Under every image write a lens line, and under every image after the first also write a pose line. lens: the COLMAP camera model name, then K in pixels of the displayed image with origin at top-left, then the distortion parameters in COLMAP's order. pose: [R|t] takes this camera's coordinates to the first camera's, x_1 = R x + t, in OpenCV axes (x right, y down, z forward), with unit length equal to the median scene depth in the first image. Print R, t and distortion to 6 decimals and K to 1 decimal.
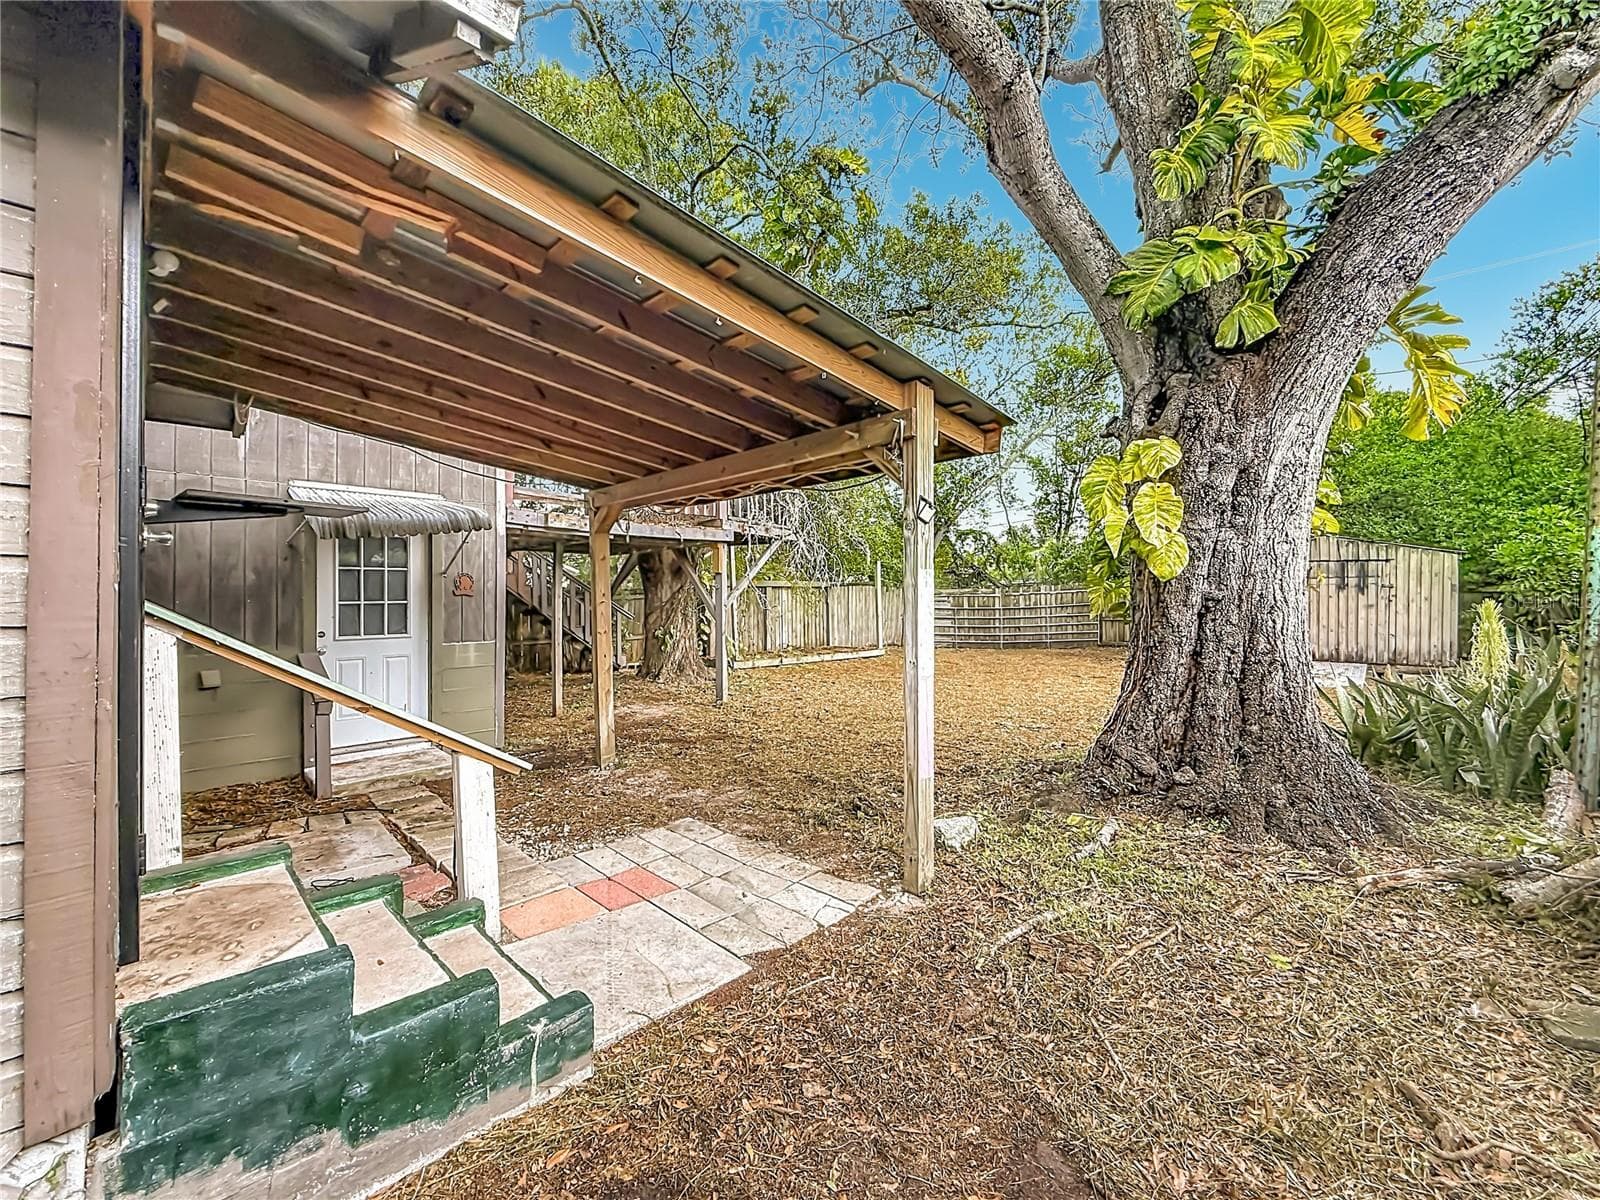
lens RADIAL K [[665.5, 0, 803.1], [0, 665.5, 583.1], [0, 0, 1]] dist [0.000210, -0.000057]
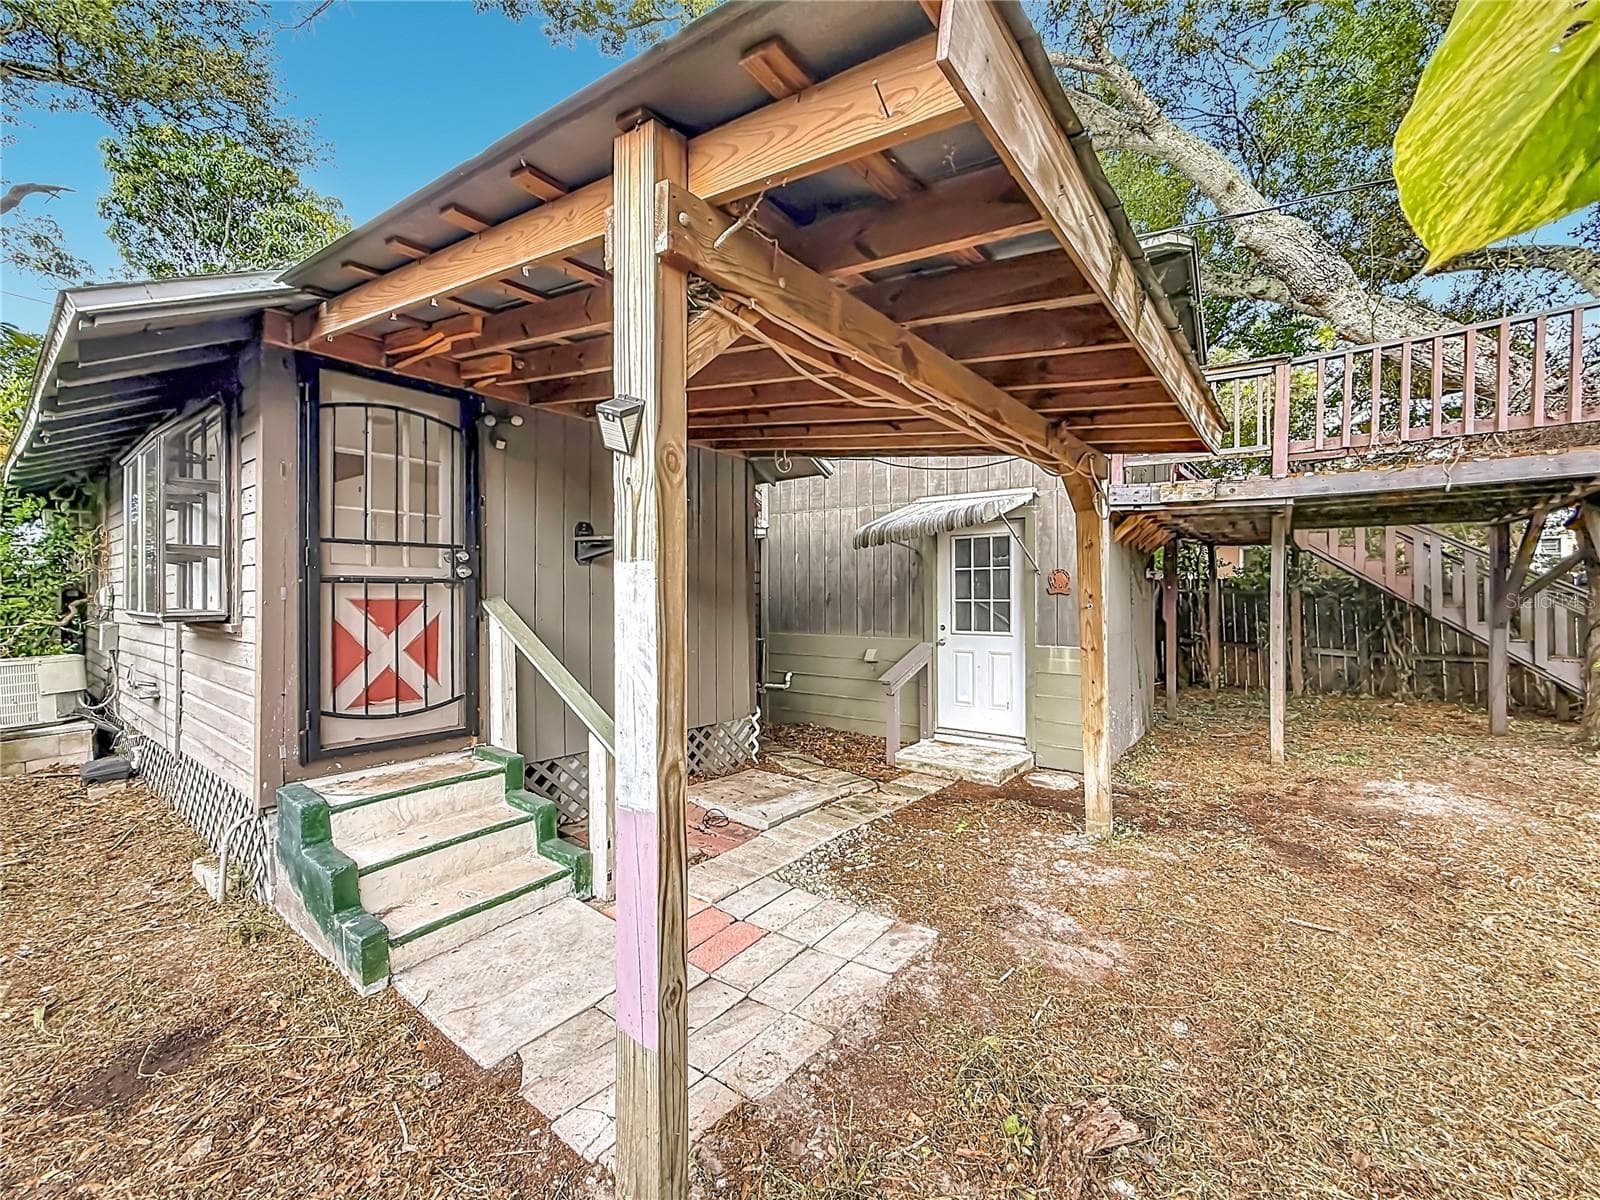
lens RADIAL K [[646.1, 0, 800.0], [0, 646.1, 600.0], [0, 0, 1]] dist [0.000829, 0.000029]
pose [[0.124633, 0.019055, -0.992020, 0.175485], [0.024992, 0.999438, 0.022338, -0.001143], [0.991888, -0.027577, 0.124087, 0.304224]]
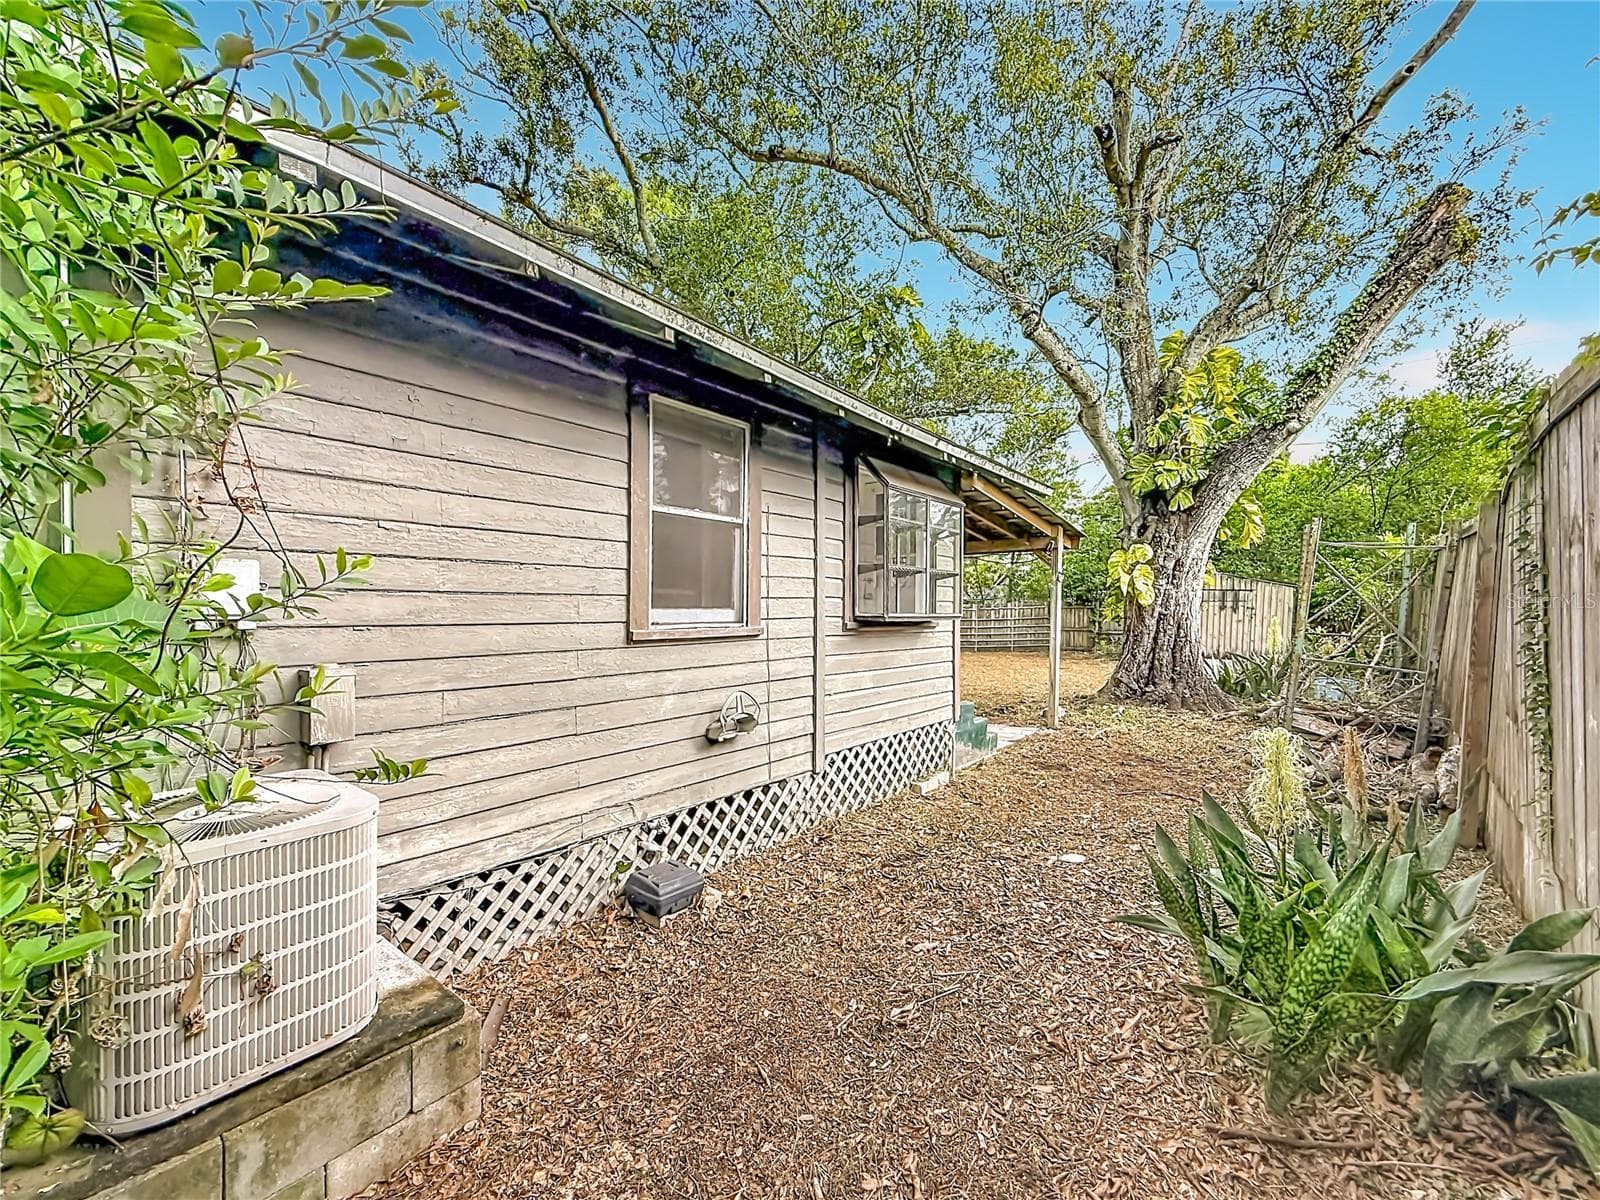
lens RADIAL K [[673.0, 0, 804.6], [0, 673.0, 612.2], [0, 0, 1]] dist [-0.000331, -0.000098]
pose [[0.993112, 0.016643, 0.115978, -0.298805], [-0.020004, 0.999411, 0.027873, -0.008019], [-0.115446, -0.030001, 0.992861, -0.394933]]
